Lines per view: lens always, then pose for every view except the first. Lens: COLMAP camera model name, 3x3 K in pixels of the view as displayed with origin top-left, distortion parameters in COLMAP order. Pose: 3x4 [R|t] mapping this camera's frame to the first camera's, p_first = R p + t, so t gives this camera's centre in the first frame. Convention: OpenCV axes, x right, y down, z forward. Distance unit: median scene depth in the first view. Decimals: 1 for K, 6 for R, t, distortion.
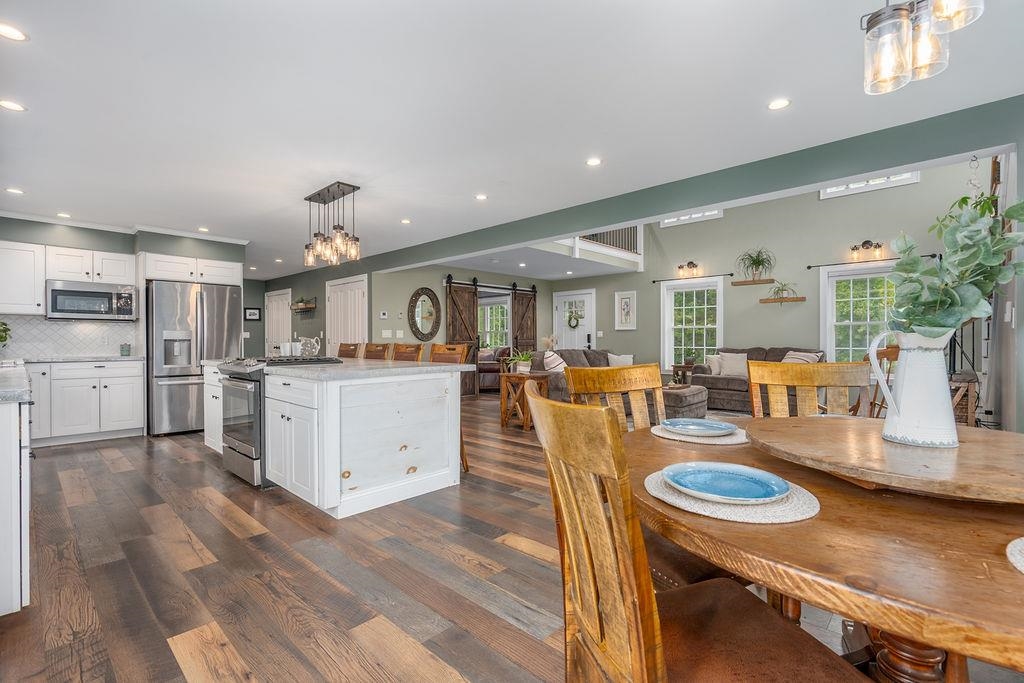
lens RADIAL K [[470.2, 0, 507.7], [0, 470.2, 344.4], [0, 0, 1]] dist [-0.004101, -0.001430]
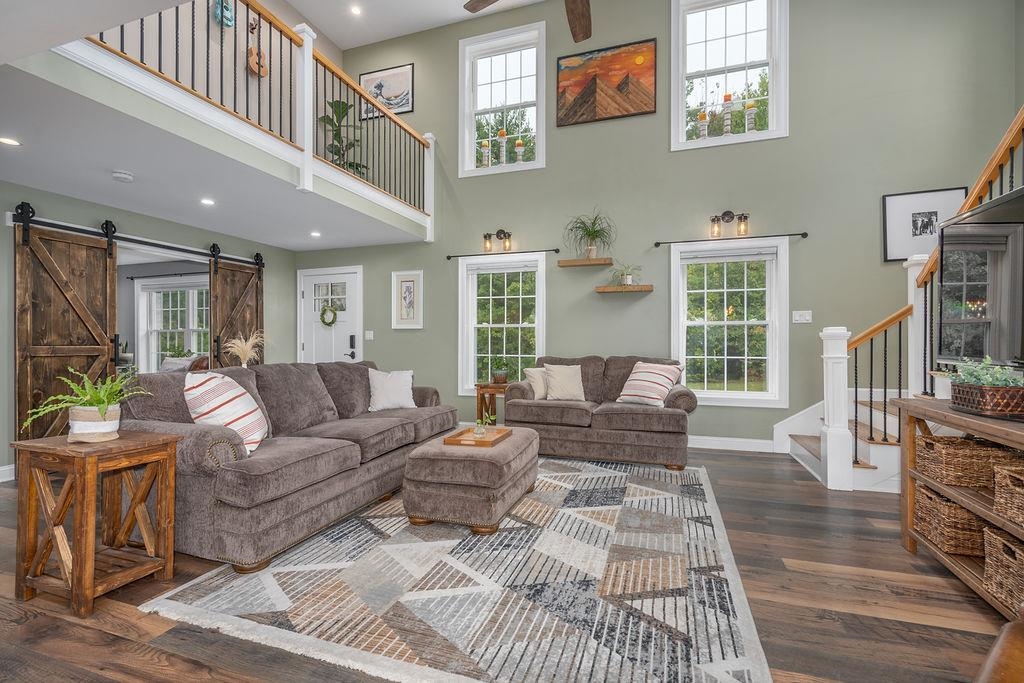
lens RADIAL K [[470.2, 0, 516.5], [0, 470.2, 343.7], [0, 0, 1]] dist [-0.004101, -0.001430]
pose [[0.905953, 0.003867, 0.423360, 0.120136], [0.000073, 0.999957, -0.009289, -0.004897], [-0.423377, 0.008447, 0.905914, 0.368942]]
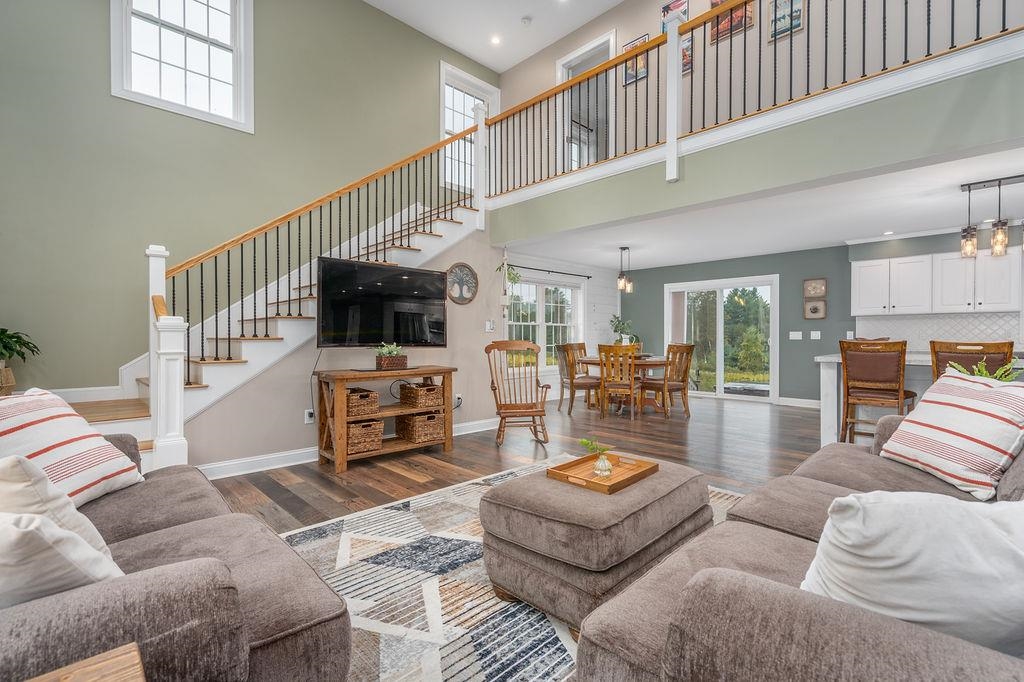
lens RADIAL K [[470.2, 0, 513.4], [0, 470.2, 341.1], [0, 0, 1]] dist [-0.004101, -0.001430]
pose [[-0.999508, 0.003834, 0.031131, 0.284052], [0.004322, 0.999869, 0.015613, -0.008930], [-0.031067, 0.015740, -0.999393, 0.943765]]
